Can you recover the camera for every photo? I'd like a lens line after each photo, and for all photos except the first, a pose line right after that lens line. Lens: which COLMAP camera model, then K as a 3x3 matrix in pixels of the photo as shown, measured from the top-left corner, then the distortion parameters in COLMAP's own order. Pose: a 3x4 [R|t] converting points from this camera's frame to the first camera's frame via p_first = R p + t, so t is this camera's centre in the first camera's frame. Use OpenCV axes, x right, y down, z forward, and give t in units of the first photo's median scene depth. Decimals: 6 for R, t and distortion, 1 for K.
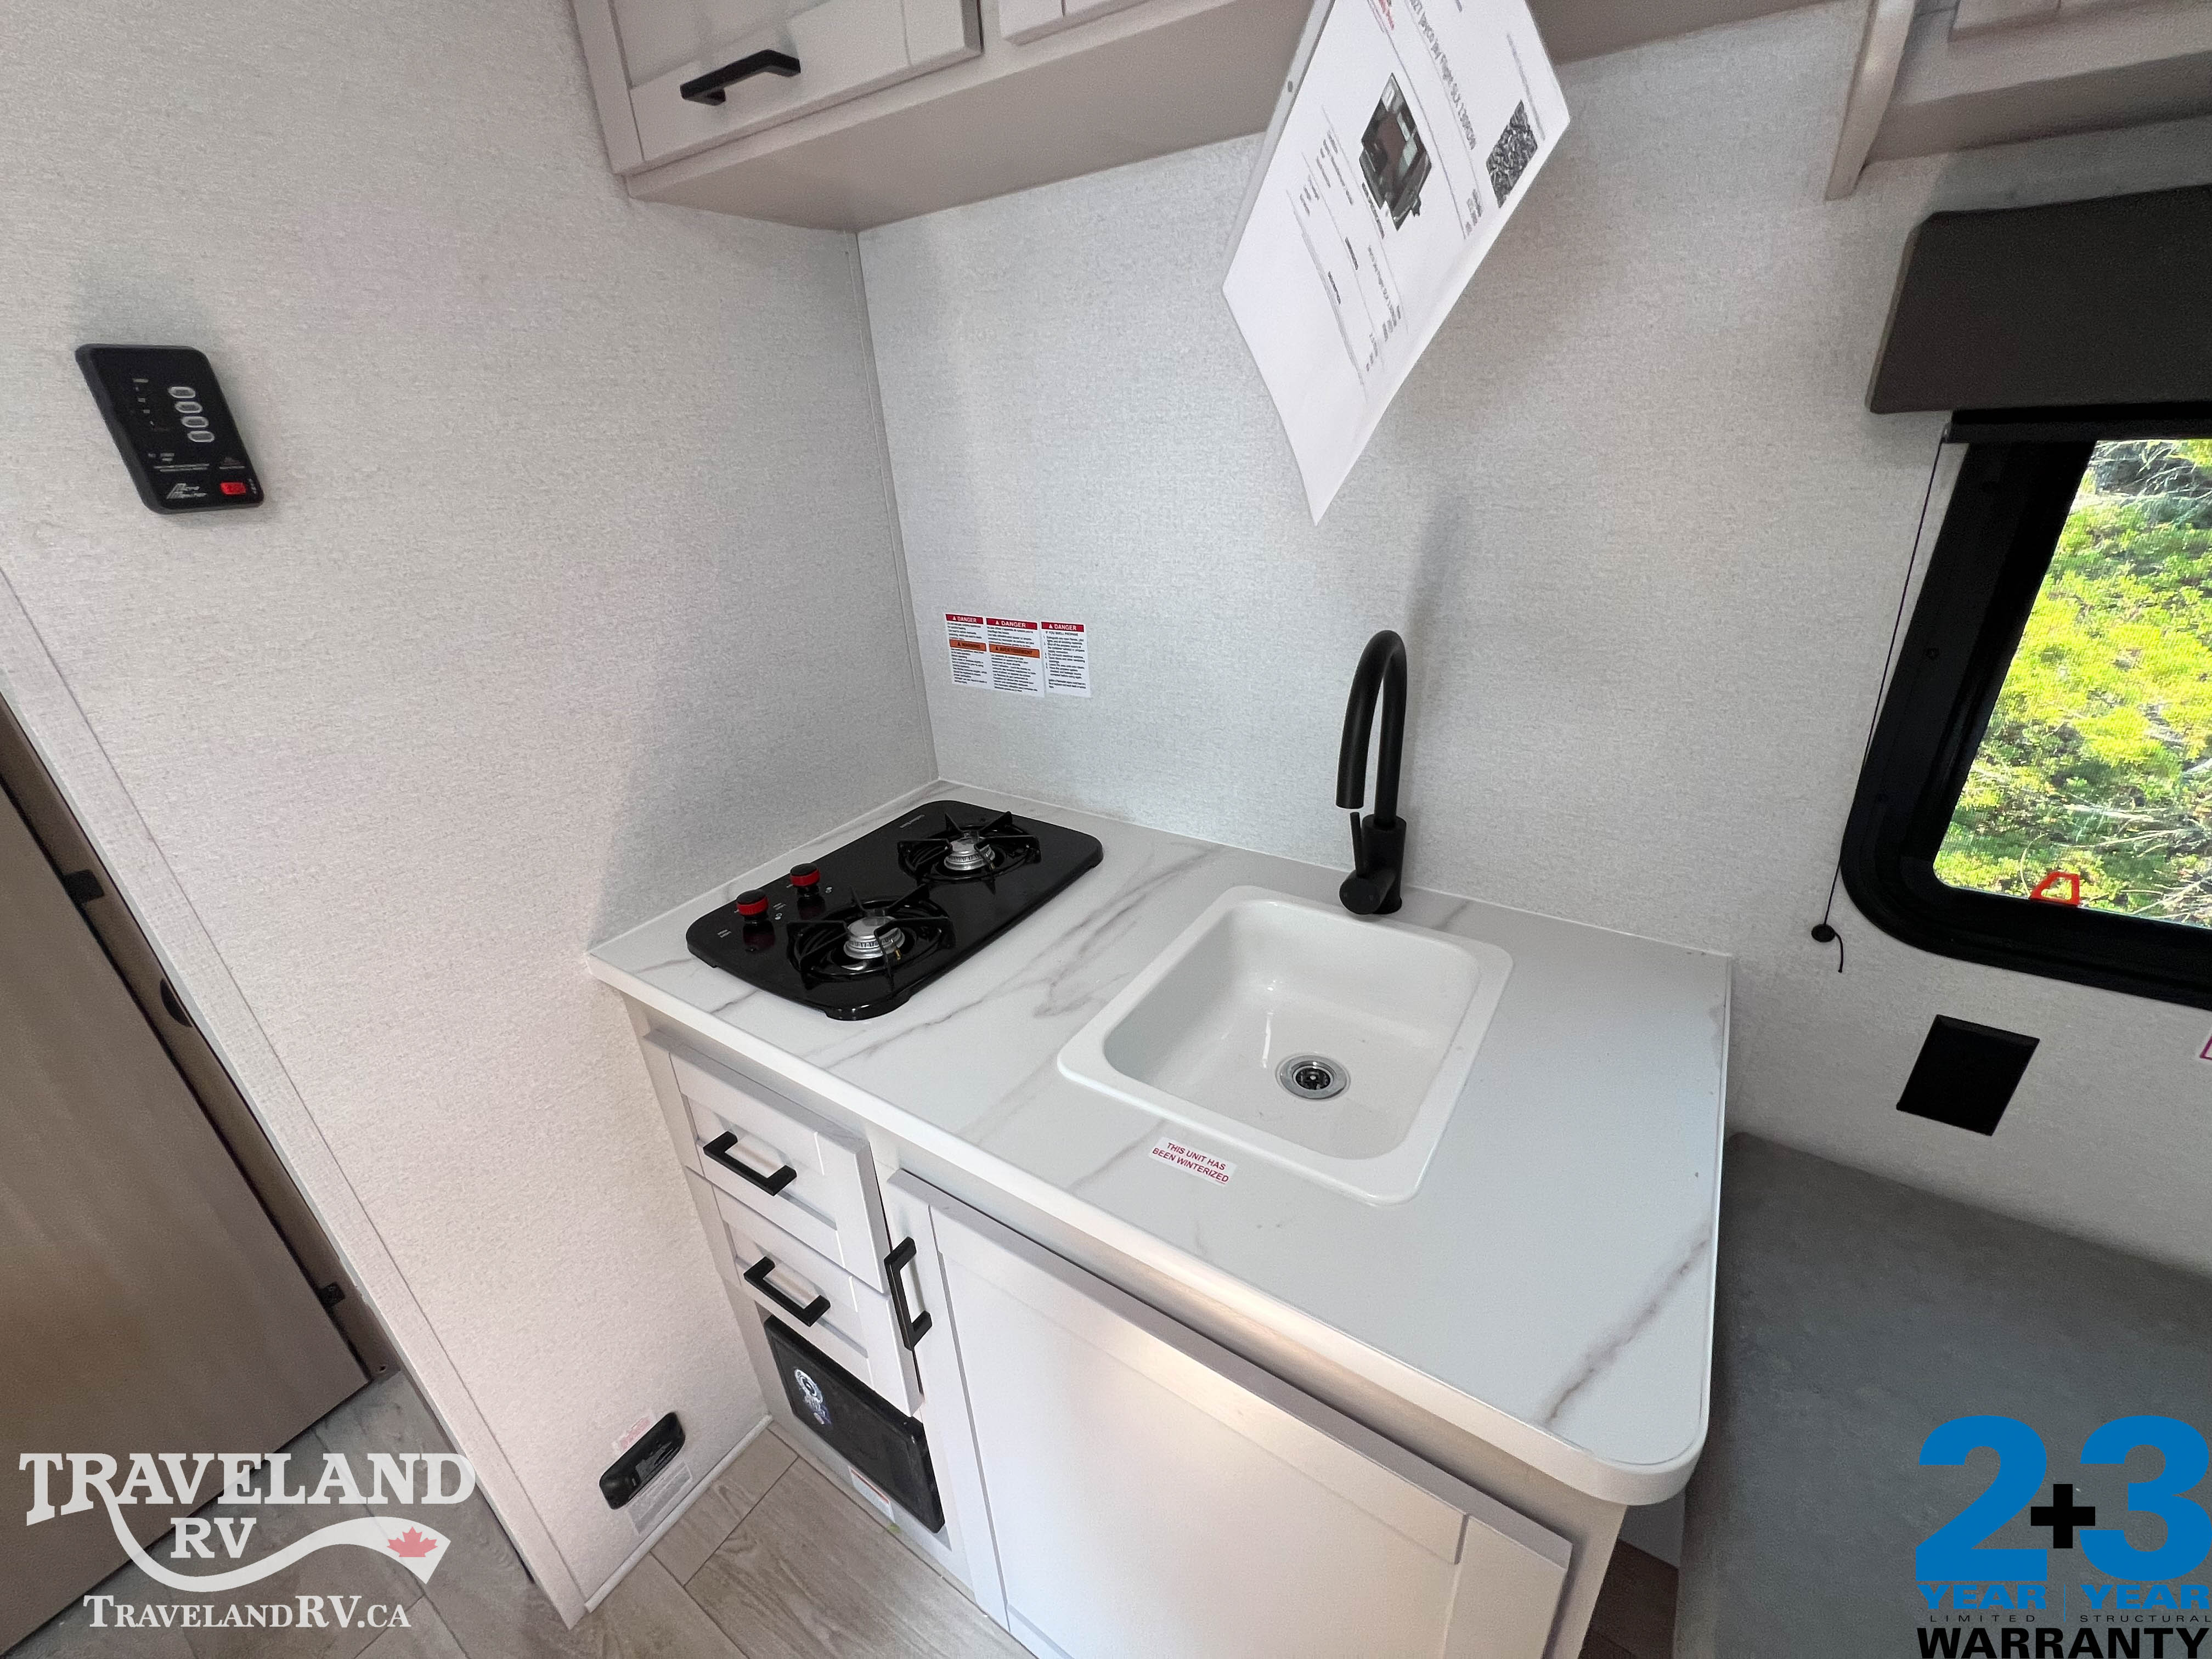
lens RADIAL K [[897.1, 0, 1110.6], [0, 897.1, 829.7], [0, 0, 1]] dist [0.000244, 0.000188]
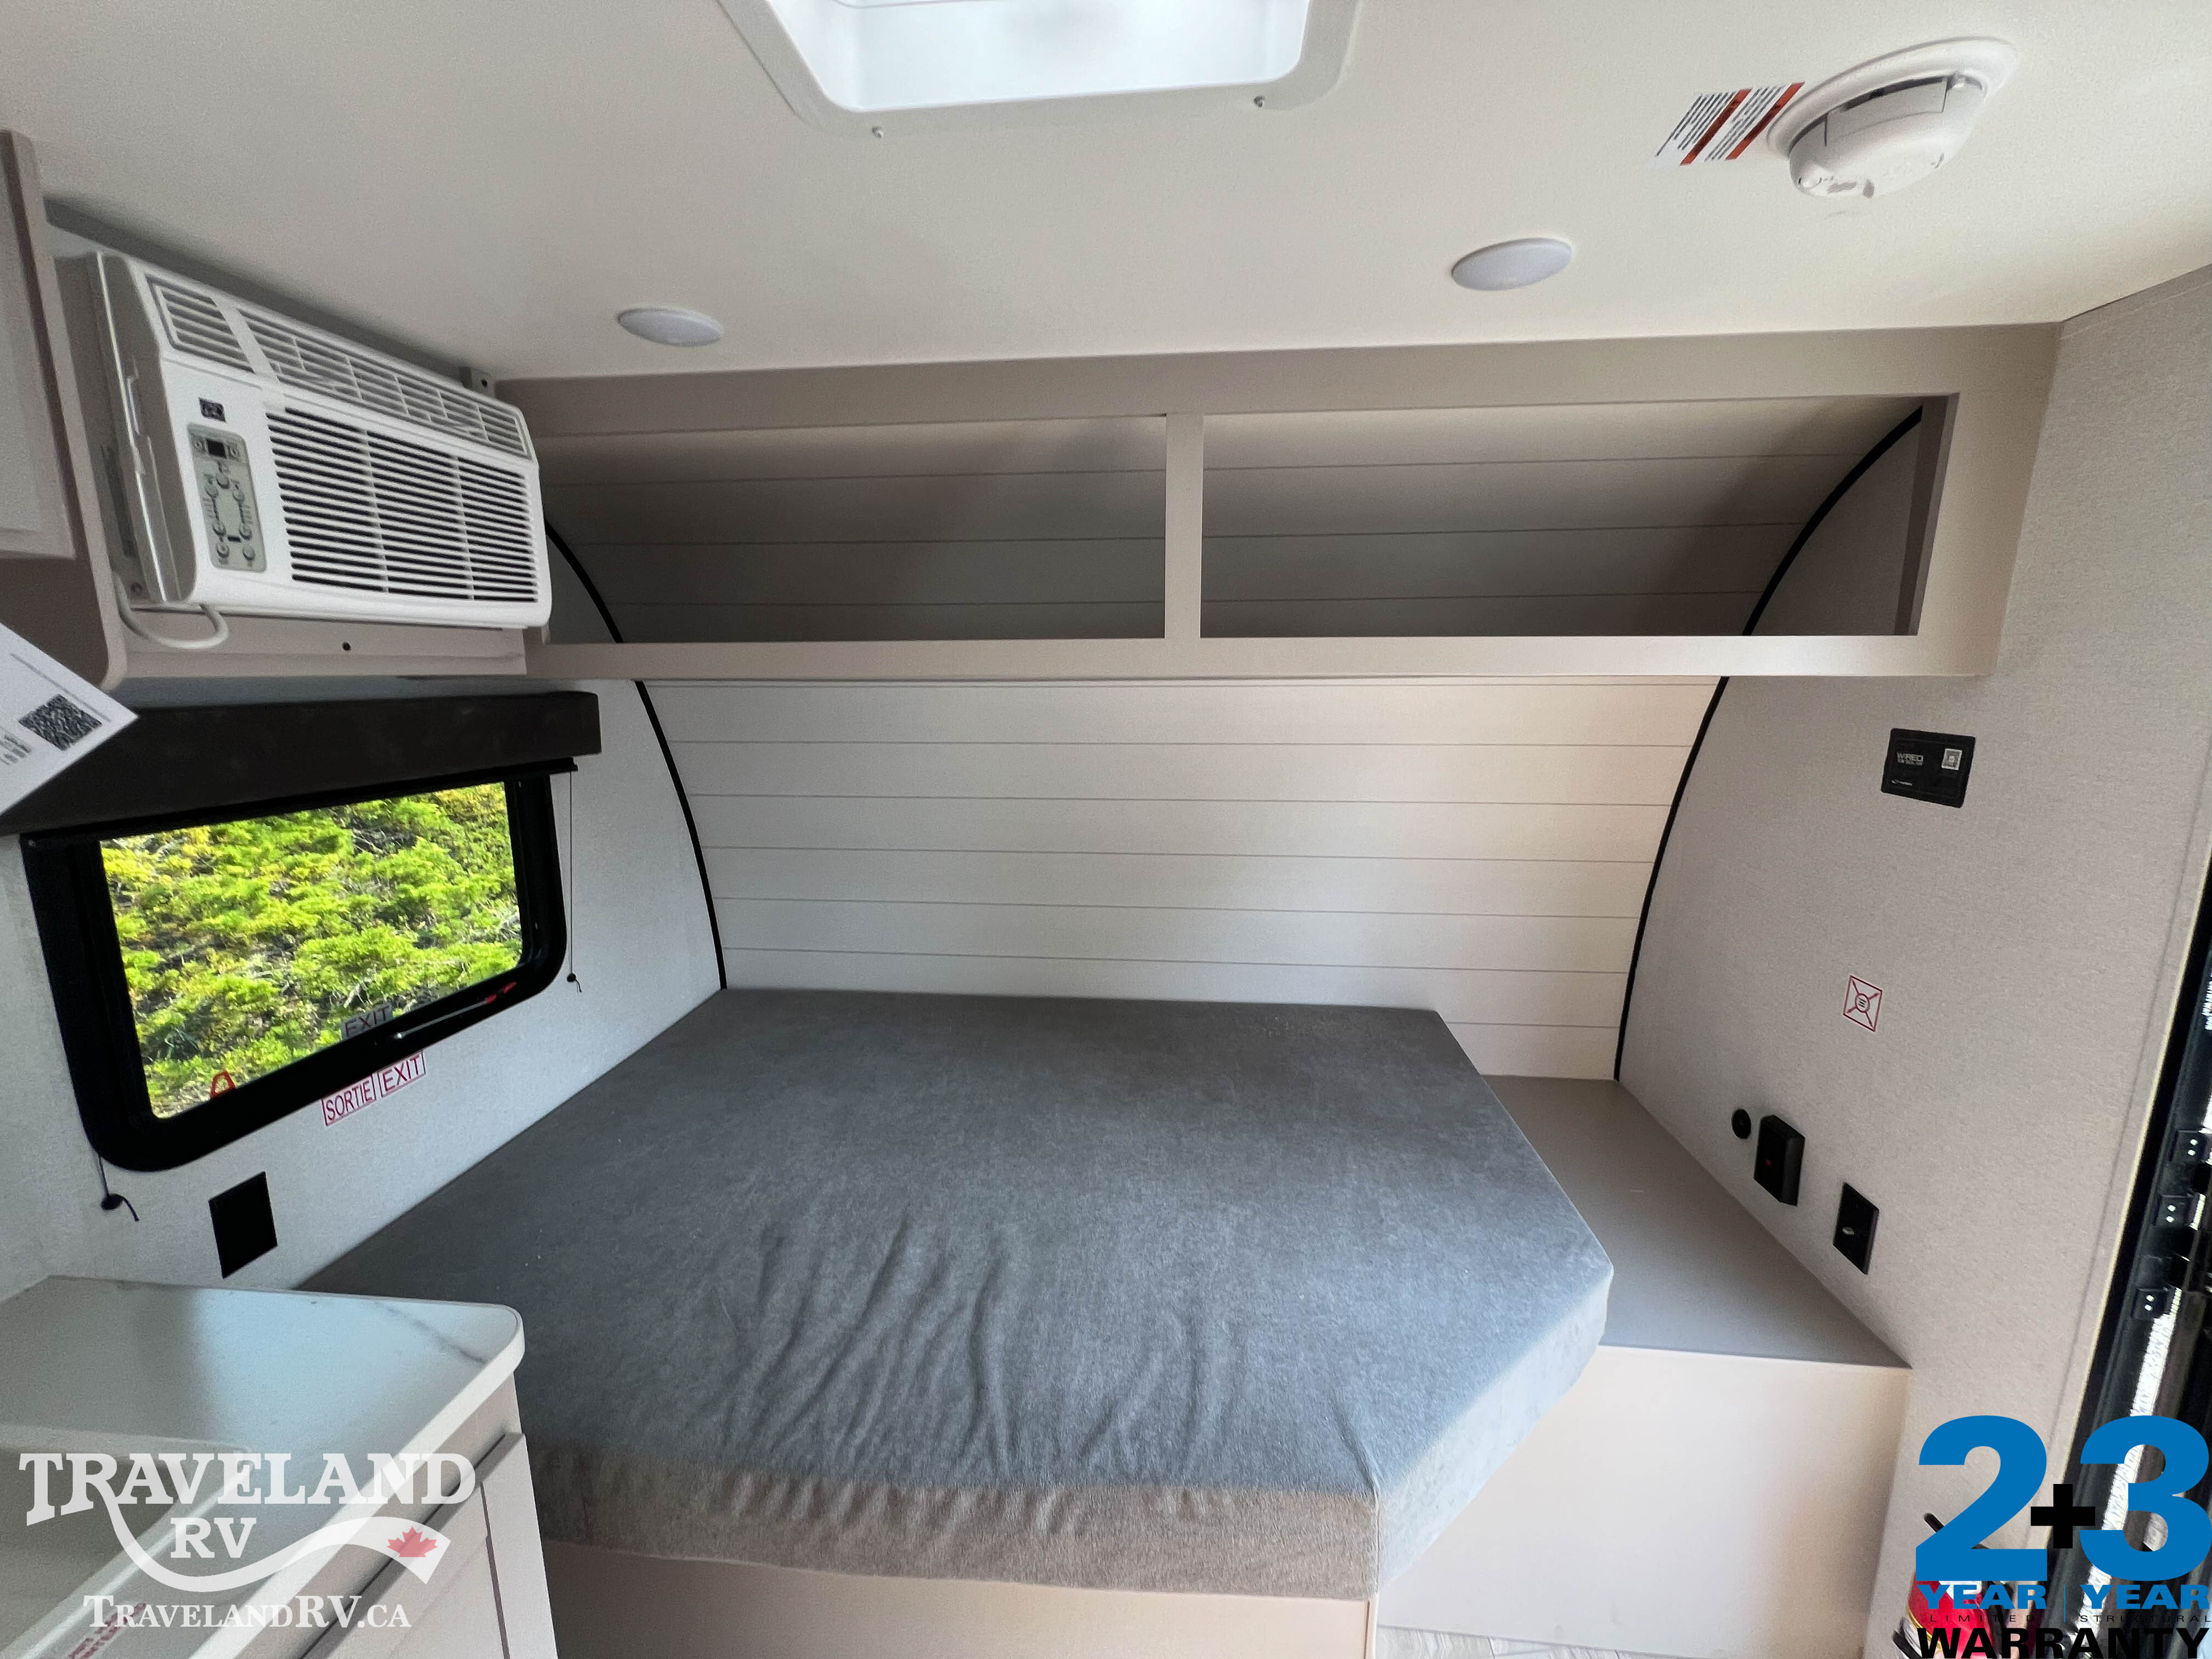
lens RADIAL K [[874.6, 0, 1109.8], [0, 874.6, 830.2], [0, 0, 1]] dist [-0.002884, -0.000092]
pose [[-0.473090, -0.104084, 0.874844, -0.703853], [0.392224, 0.864280, 0.314931, -0.136605], [-0.788889, 0.492125, -0.368058, 0.079154]]
